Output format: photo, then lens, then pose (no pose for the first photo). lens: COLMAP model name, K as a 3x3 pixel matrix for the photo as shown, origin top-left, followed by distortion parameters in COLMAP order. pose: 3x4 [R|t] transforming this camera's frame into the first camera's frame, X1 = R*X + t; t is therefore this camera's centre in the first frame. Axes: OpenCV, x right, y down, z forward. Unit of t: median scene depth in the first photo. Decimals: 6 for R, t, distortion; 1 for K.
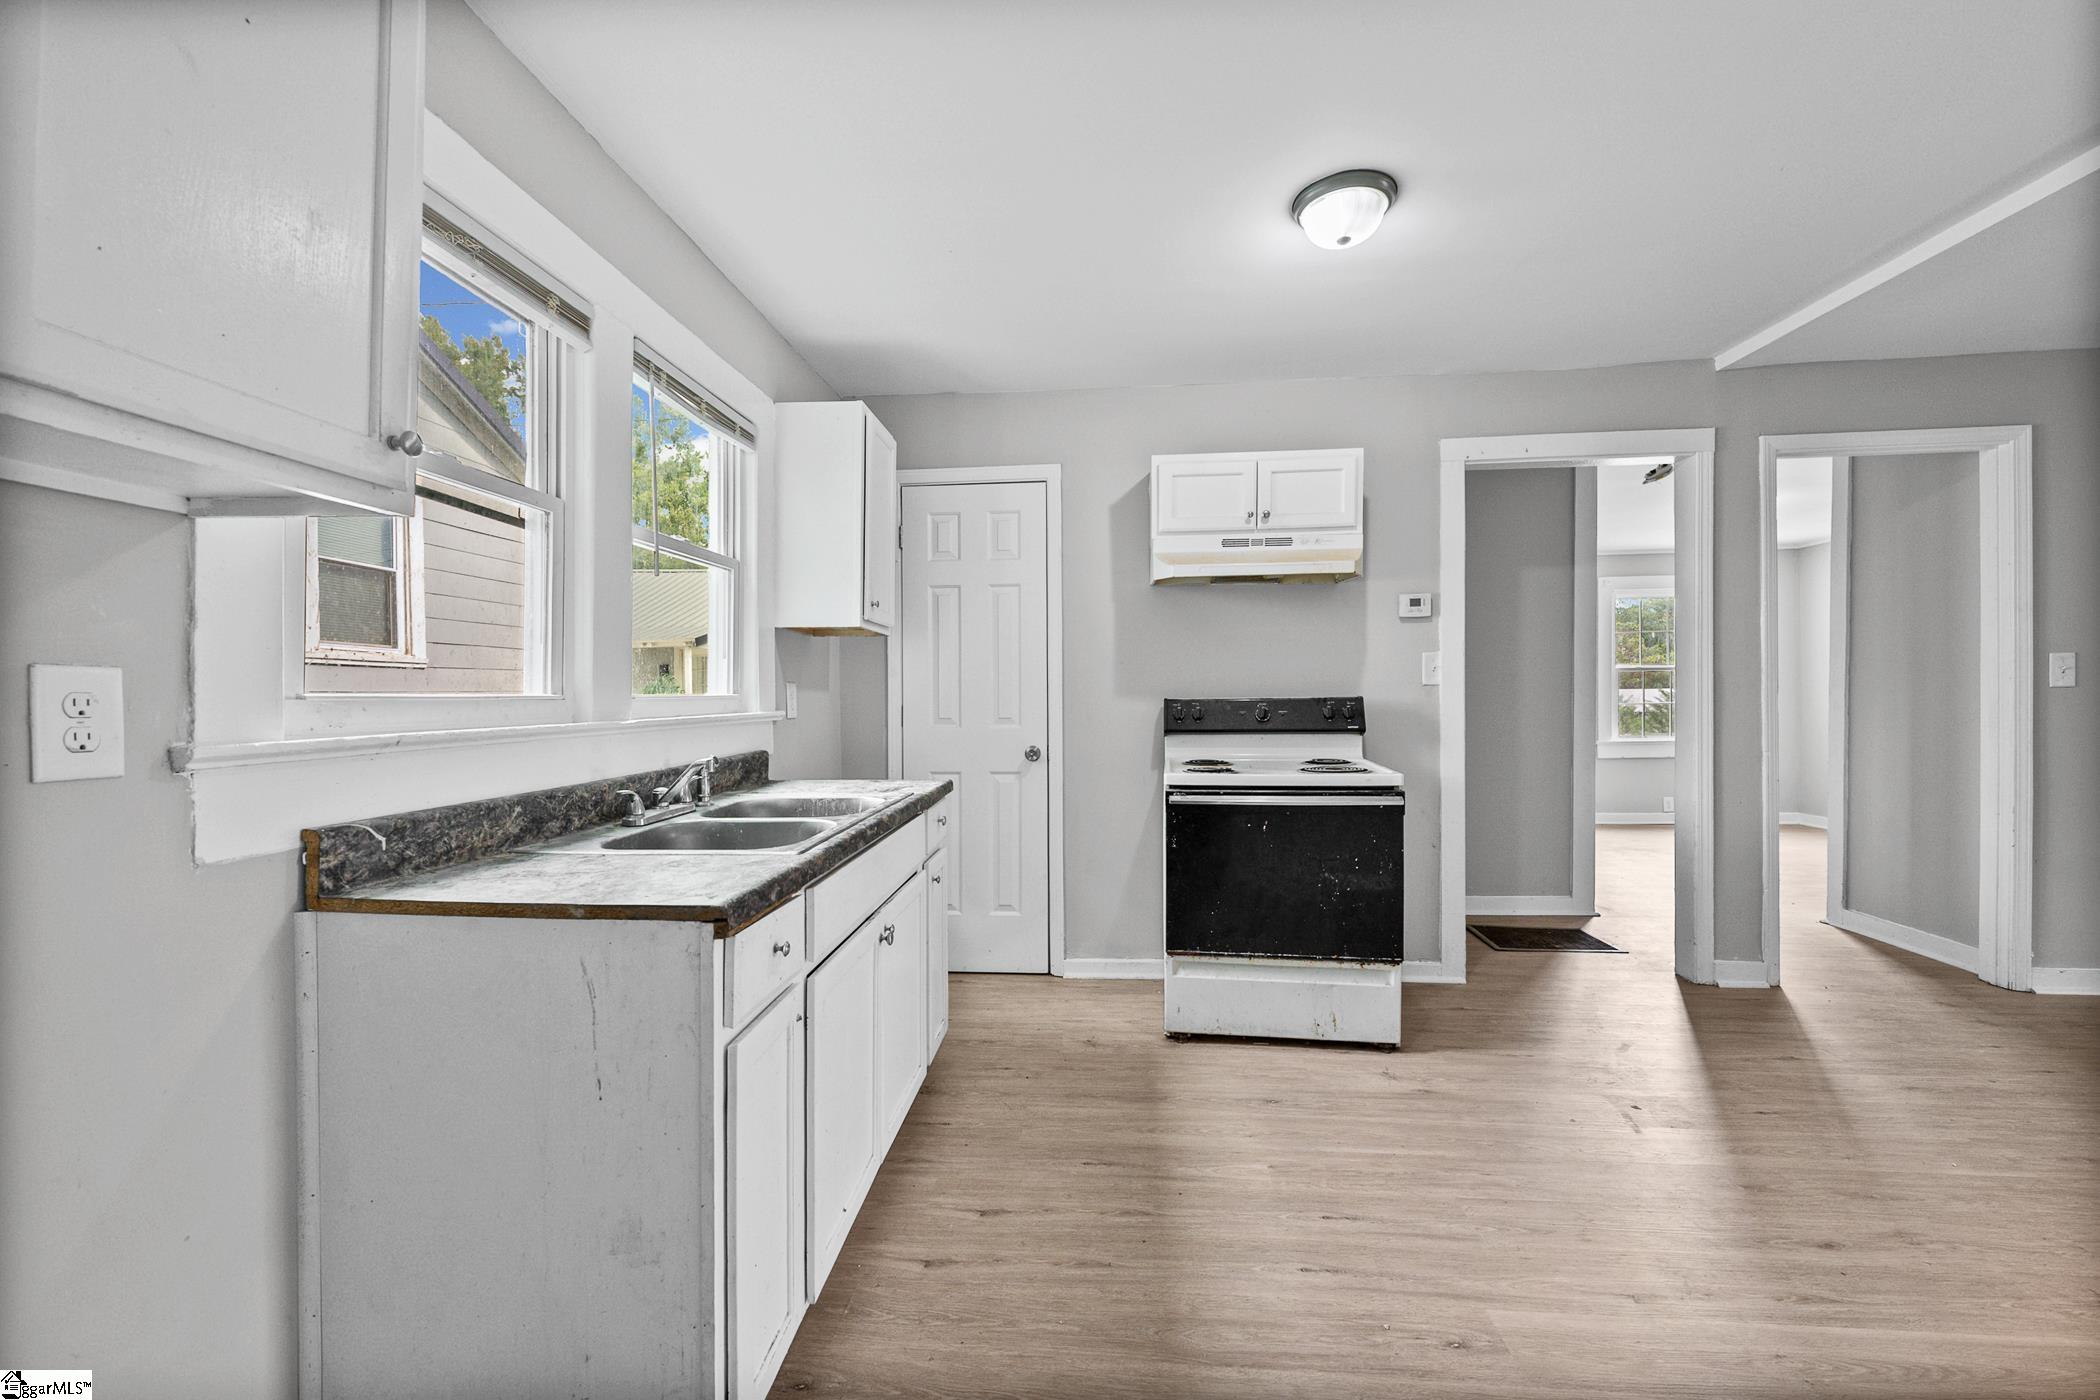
lens RADIAL K [[838.9, 0, 1024.0], [0, 838.9, 689.4], [0, 0, 1]] dist [-0.000358, -0.000086]
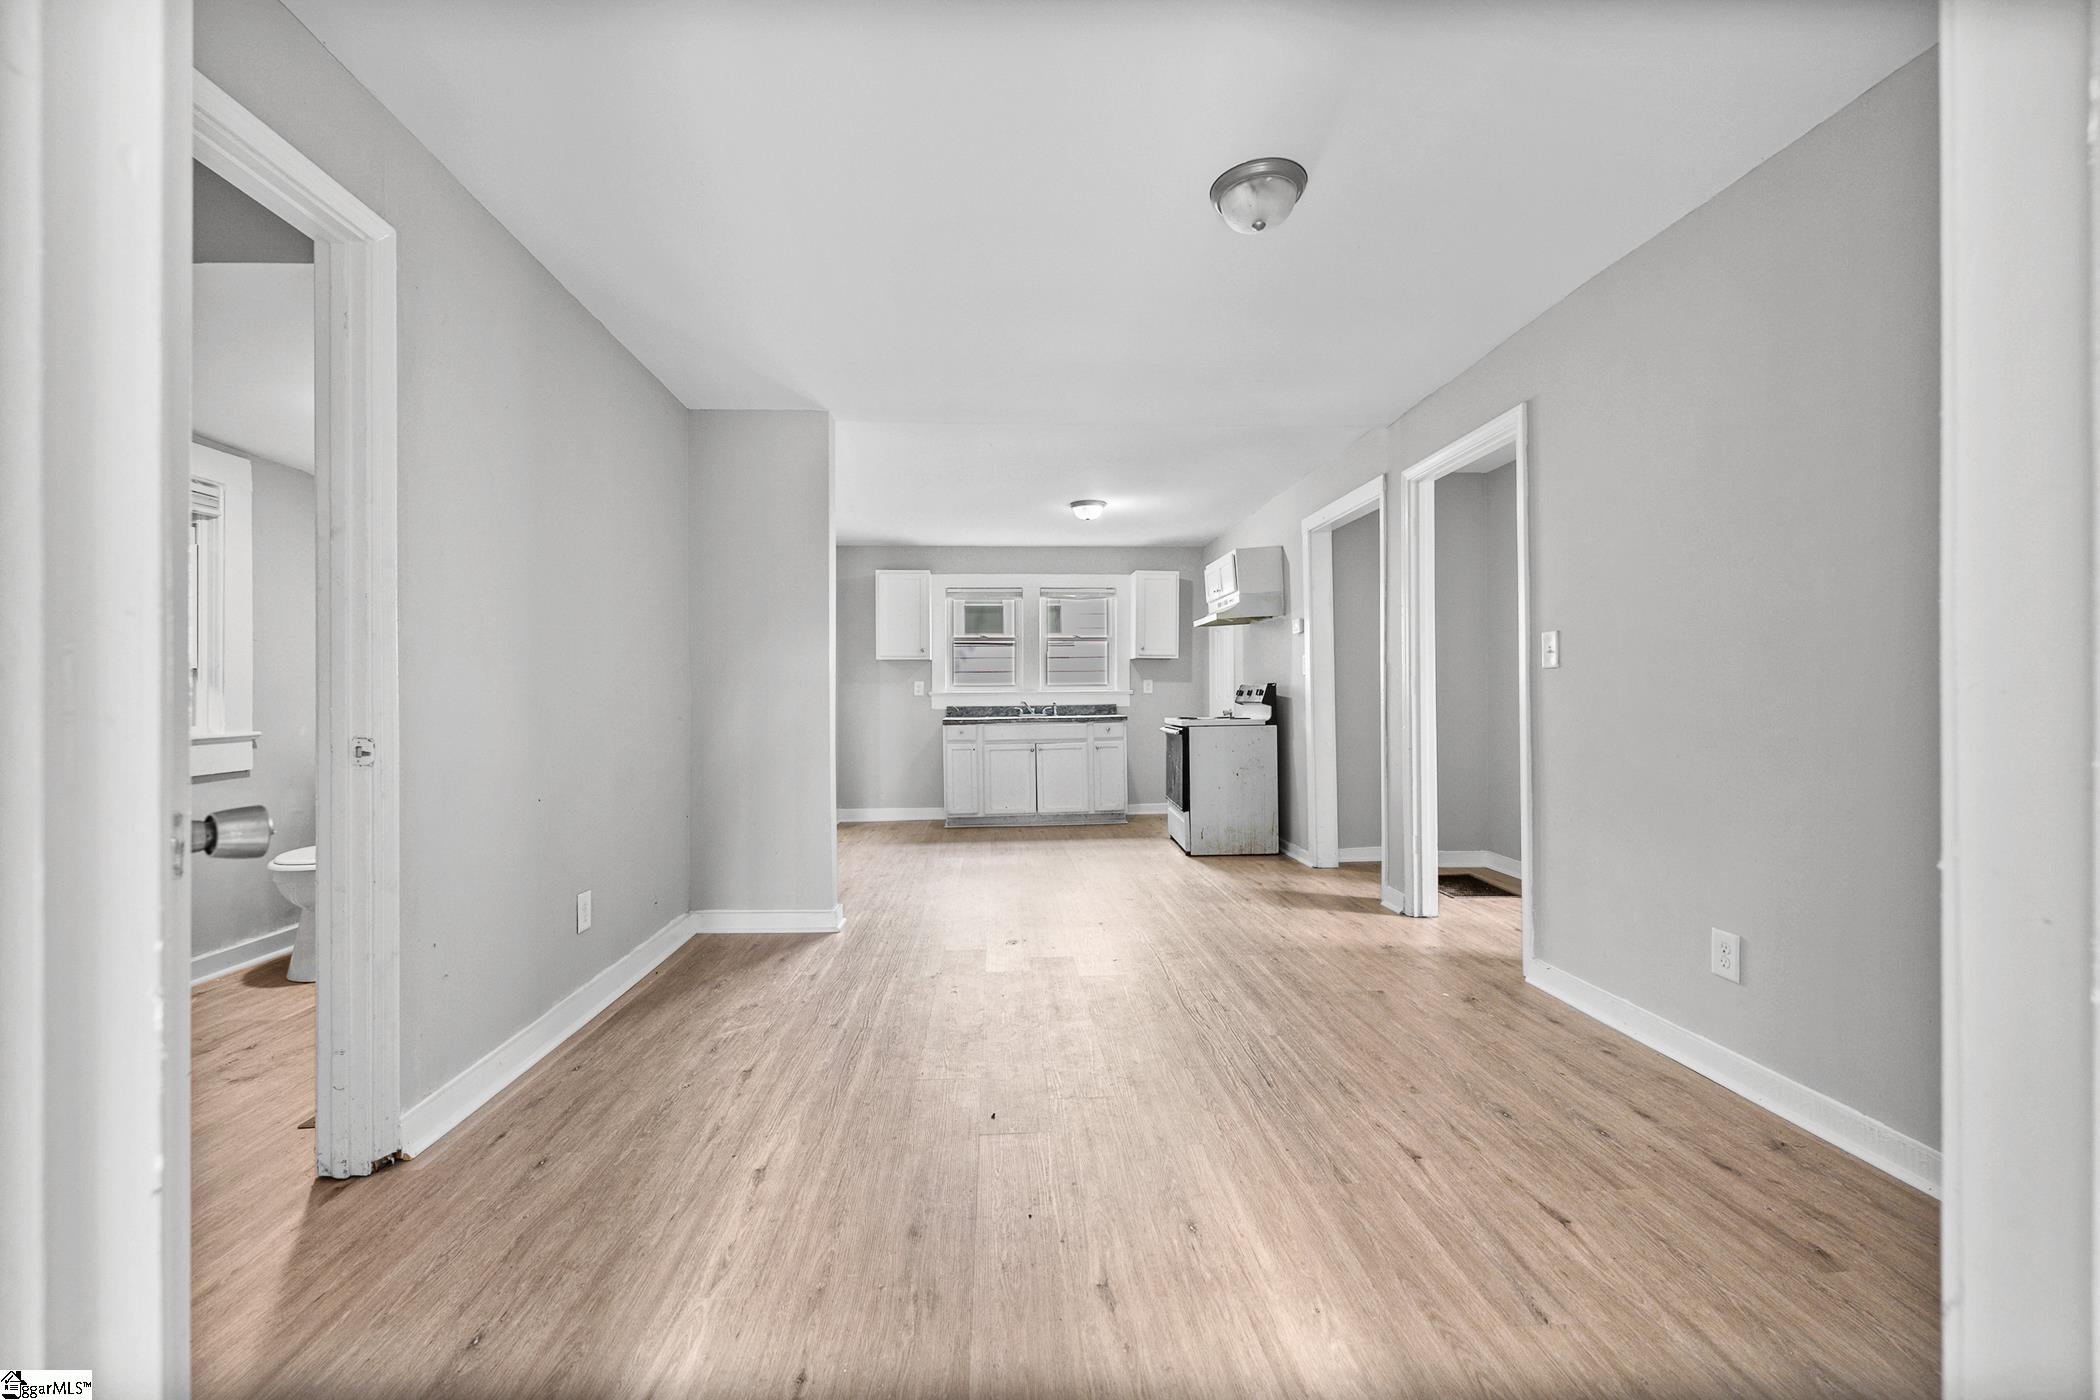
lens RADIAL K [[852.9, 0, 1041.9], [0, 852.9, 768.2], [0, 0, 1]] dist [-0.000194, -0.000010]
pose [[0.148739, 0.091900, -0.984597, 3.036466], [0.010879, 0.995460, 0.094557, 0.017859], [0.988817, -0.024776, 0.147064, 0.407305]]
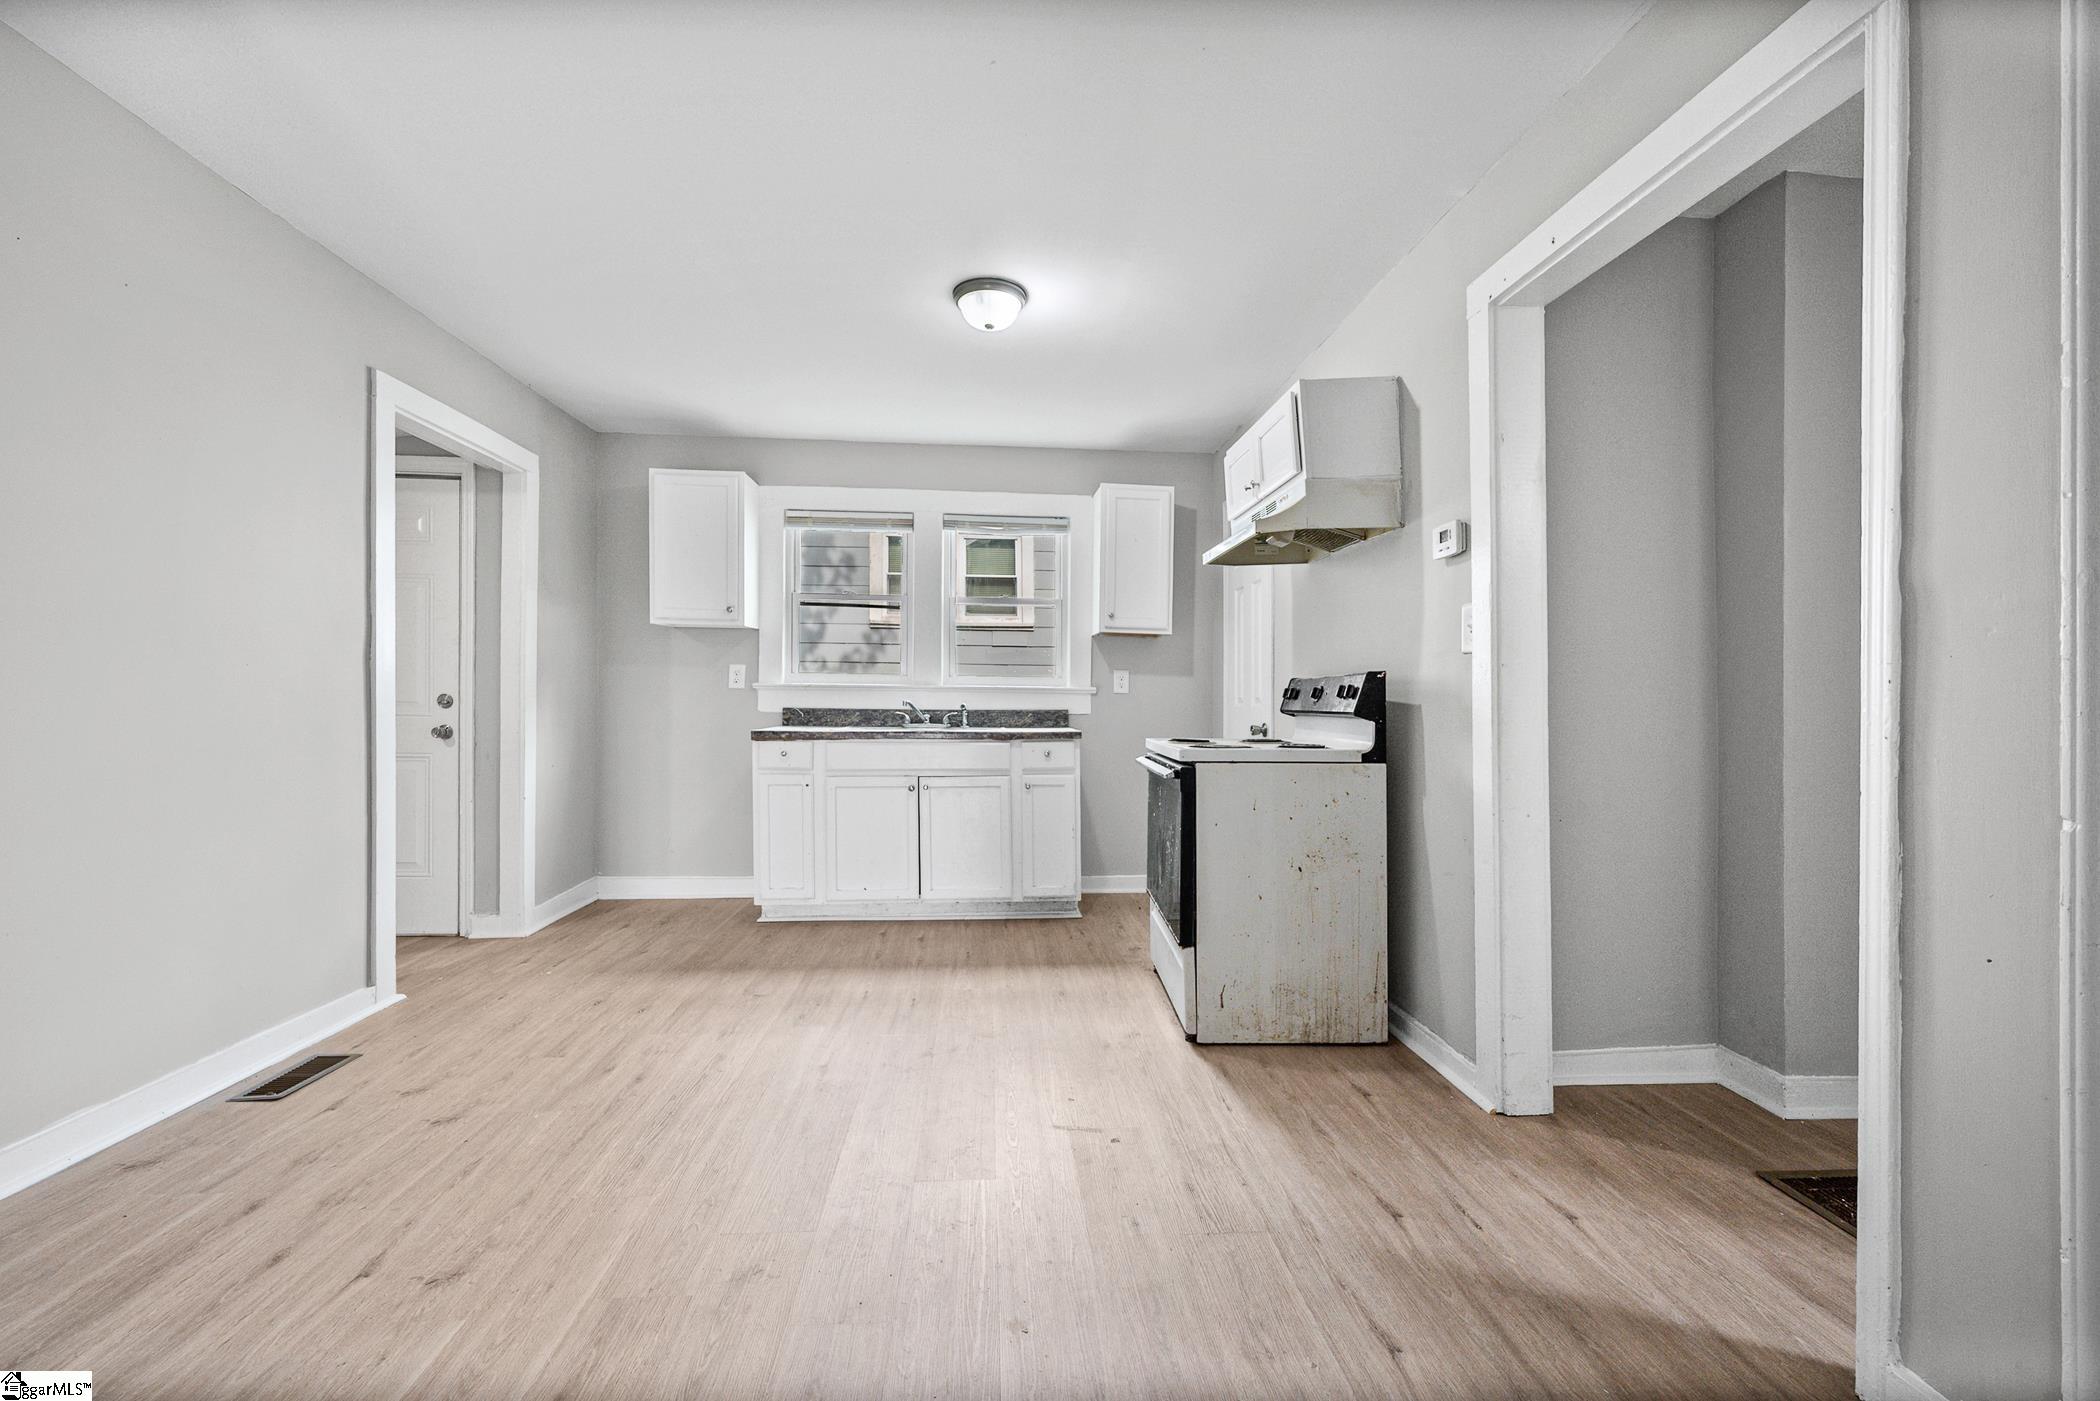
lens RADIAL K [[842.0, 0, 1057.8], [0, 842.0, 699.9], [0, 0, 1]] dist [-0.001355, -0.000040]
pose [[0.175212, 0.012677, -0.984449, 1.657152], [-0.010360, 0.999885, 0.011032, 0.043380], [0.984476, 0.008266, 0.175323, 0.838518]]
